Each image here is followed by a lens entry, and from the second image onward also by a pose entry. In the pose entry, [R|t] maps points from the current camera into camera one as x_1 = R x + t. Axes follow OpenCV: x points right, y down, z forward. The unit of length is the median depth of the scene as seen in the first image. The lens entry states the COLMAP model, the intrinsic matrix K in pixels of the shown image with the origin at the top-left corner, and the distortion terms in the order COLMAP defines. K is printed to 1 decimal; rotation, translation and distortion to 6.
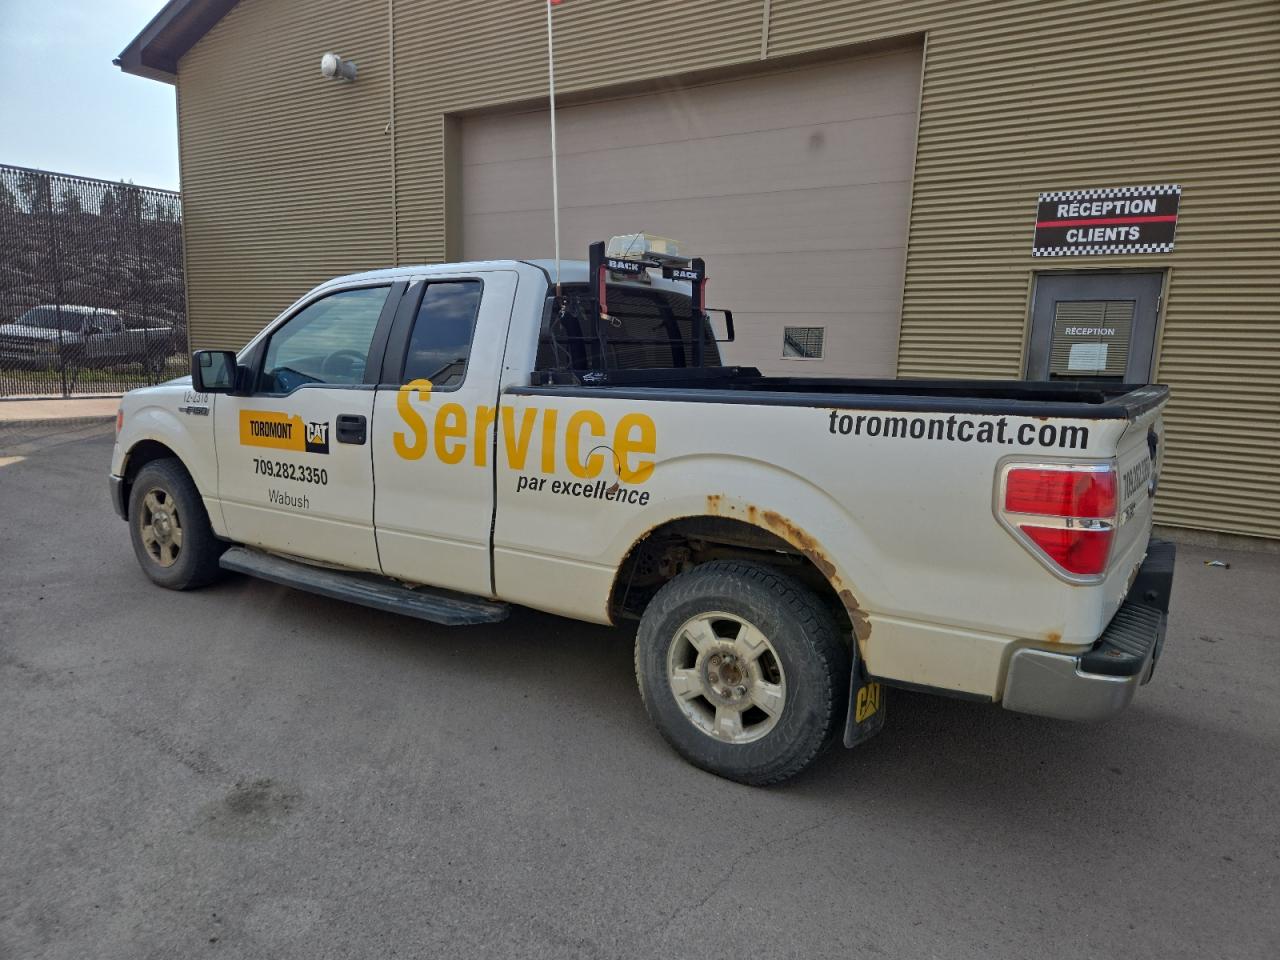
lens RADIAL K [[864.7, 0, 640.0], [0, 864.7, 480.0], [0, 0, 1]] dist [0.091960, -0.090611]
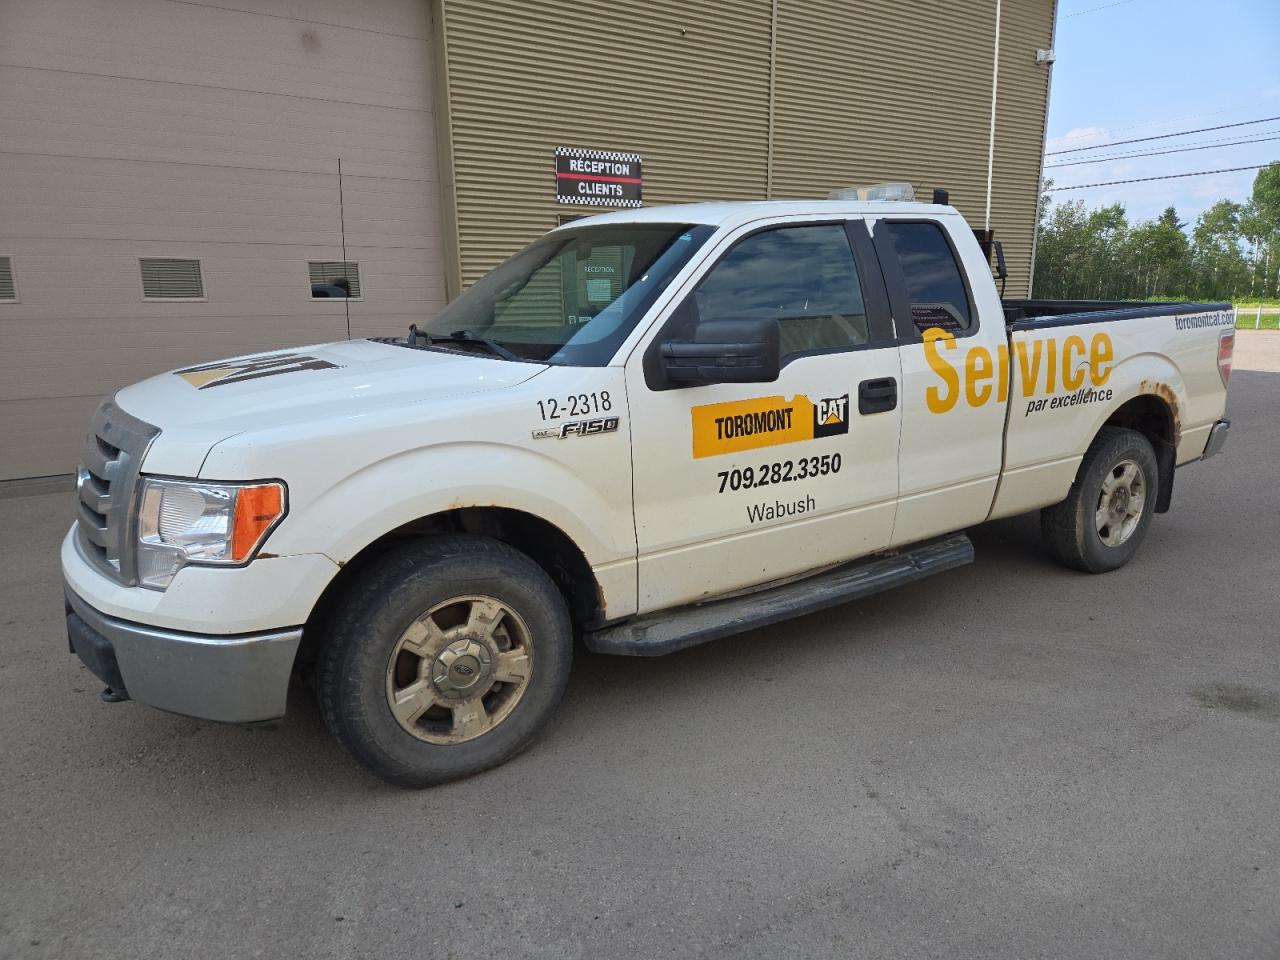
lens RADIAL K [[864.7, 0, 640.0], [0, 864.7, 480.0], [0, 0, 1]] dist [0.091960, -0.090611]
pose [[0.378819, -0.231387, 0.896078, -1.249254], [0.161661, 0.969898, 0.182107, -0.177711], [-0.911242, 0.075875, 0.404822, 0.905248]]
